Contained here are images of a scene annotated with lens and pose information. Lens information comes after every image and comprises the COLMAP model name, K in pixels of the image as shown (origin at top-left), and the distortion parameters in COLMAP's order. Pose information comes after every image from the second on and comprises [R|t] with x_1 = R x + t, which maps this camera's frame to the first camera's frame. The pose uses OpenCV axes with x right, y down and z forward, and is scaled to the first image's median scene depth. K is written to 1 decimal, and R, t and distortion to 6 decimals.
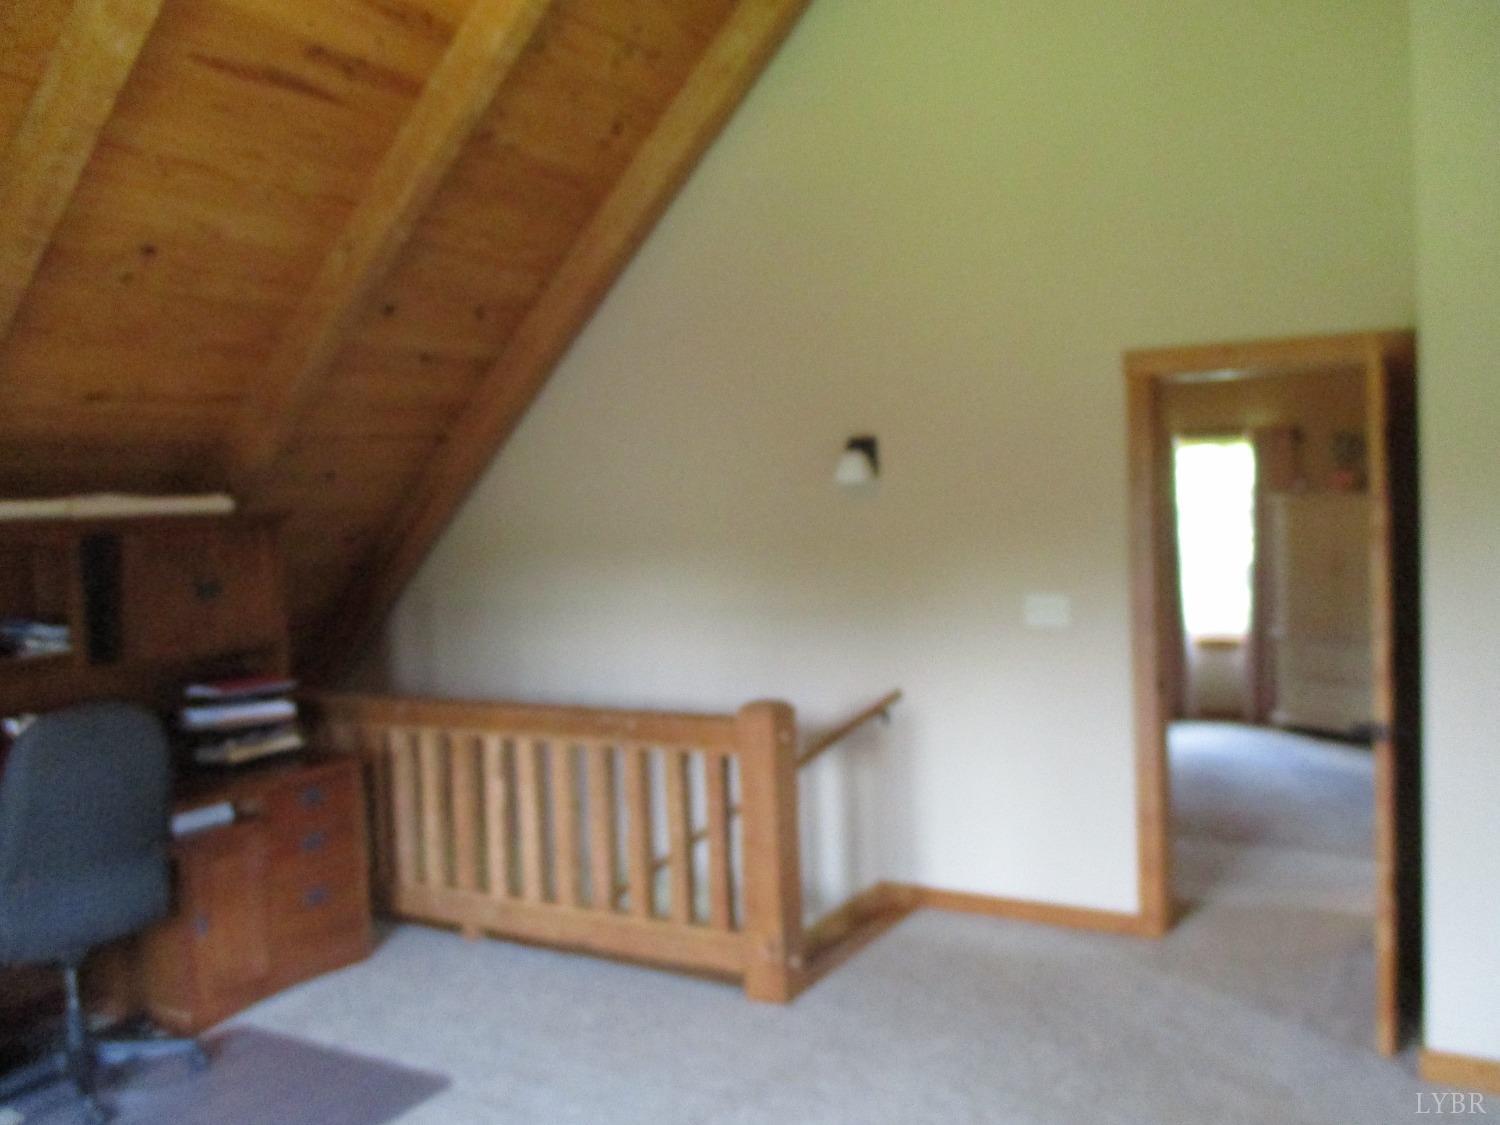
lens RADIAL K [[1261.9, 0, 750.2], [0, 1261.9, 533.6], [0, 0, 1]] dist [-0.037292, 0.067805]
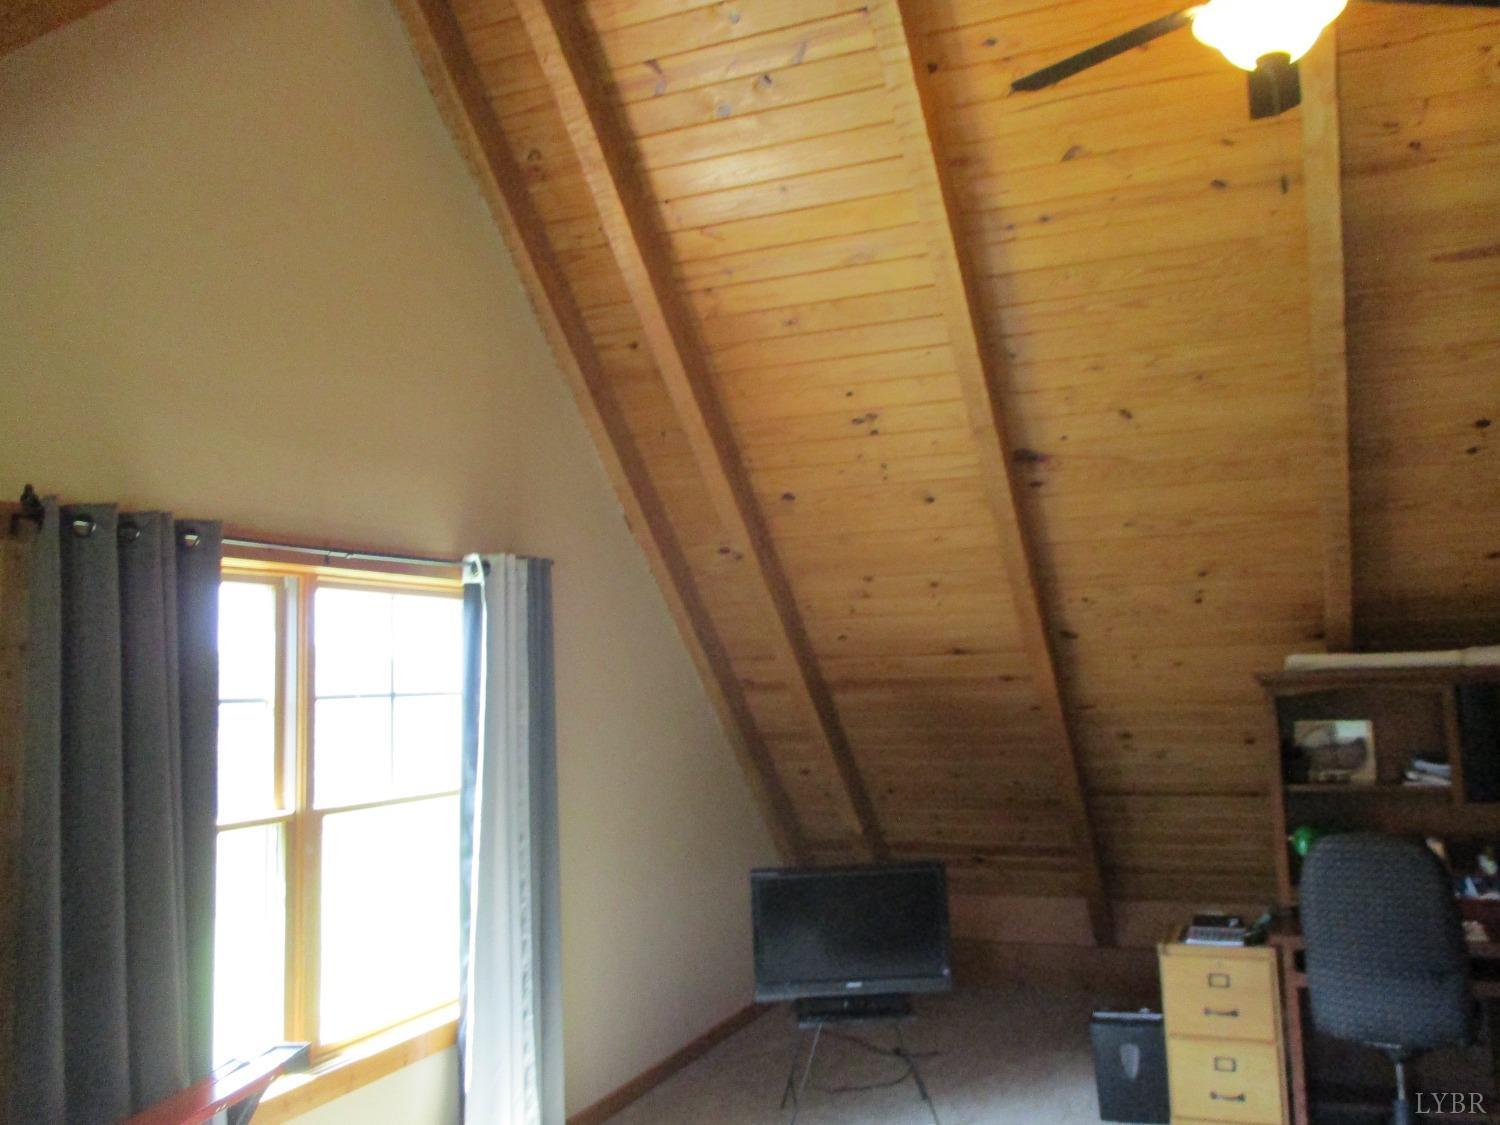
lens RADIAL K [[1243.4, 0, 756.1], [0, 1243.4, 522.6], [0, 0, 1]] dist [-0.025631, 0.003645]
pose [[0.139414, -0.097299, -0.985442, 0.487026], [-0.001689, 0.995136, -0.098495, -0.032307], [0.990233, 0.015396, 0.138572, 0.224613]]
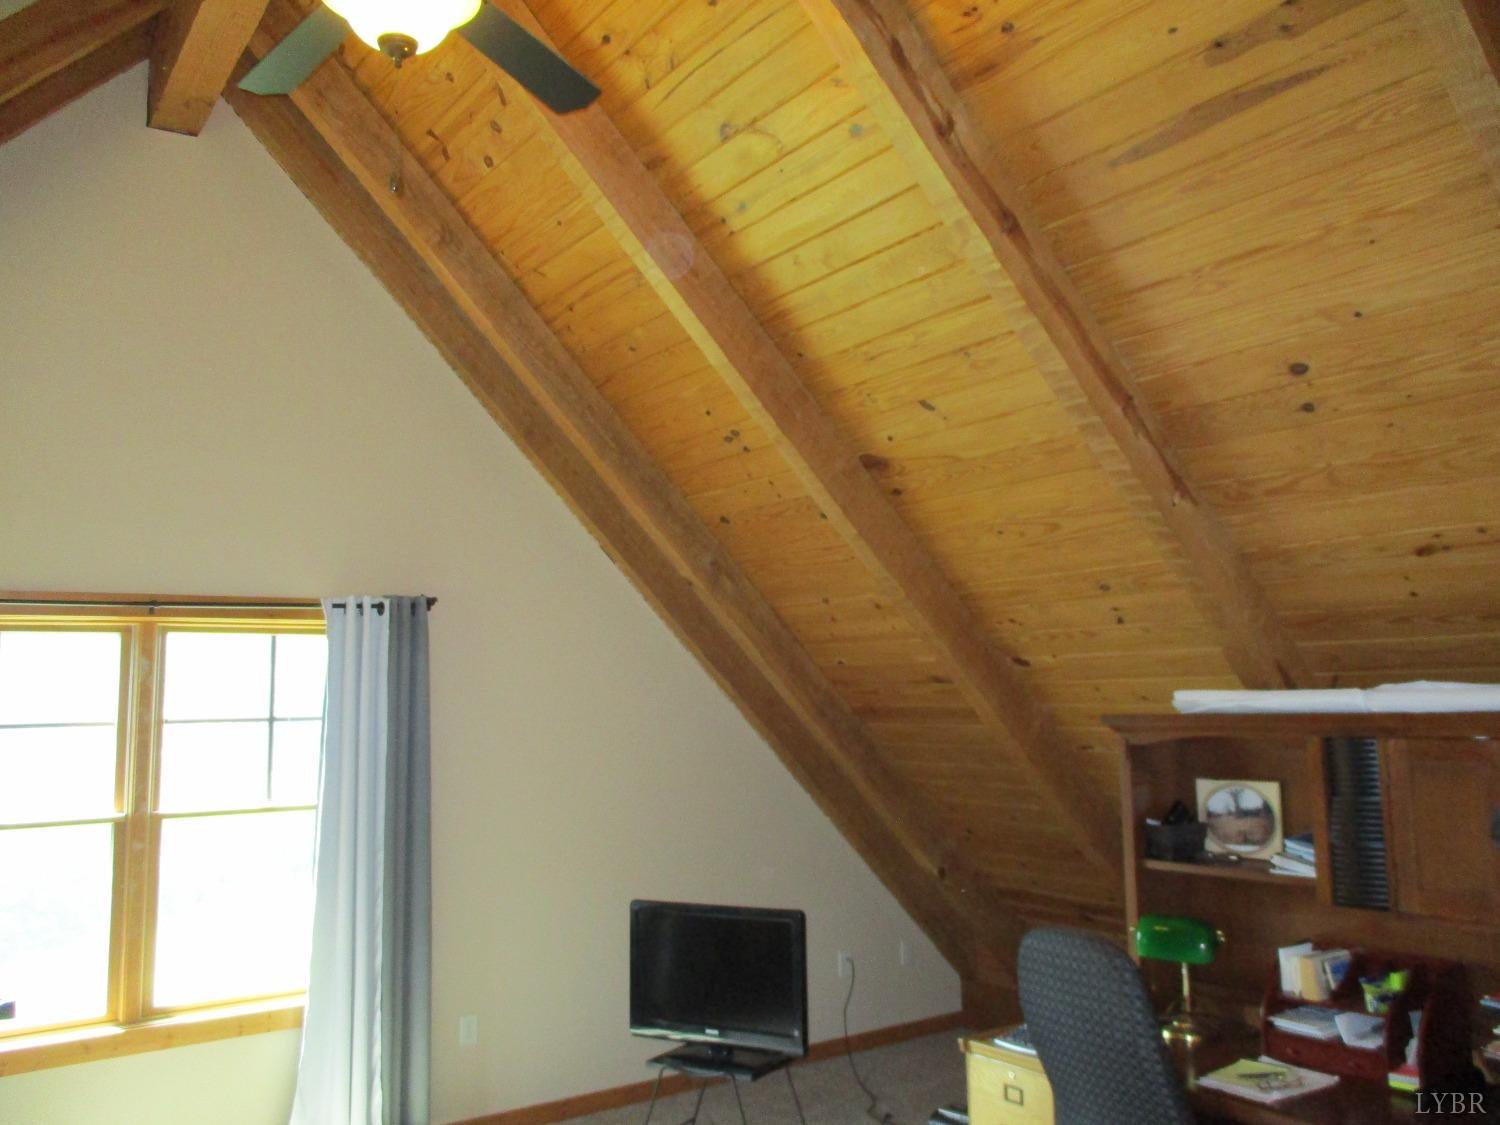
lens RADIAL K [[1243.4, 0, 756.1], [0, 1243.4, 522.6], [0, 0, 1]] dist [-0.025631, 0.003645]
pose [[-0.406126, -0.092484, -0.909125, 0.343122], [0.006612, 0.994542, -0.104127, -0.053742], [0.913793, -0.048300, -0.403298, 1.001480]]
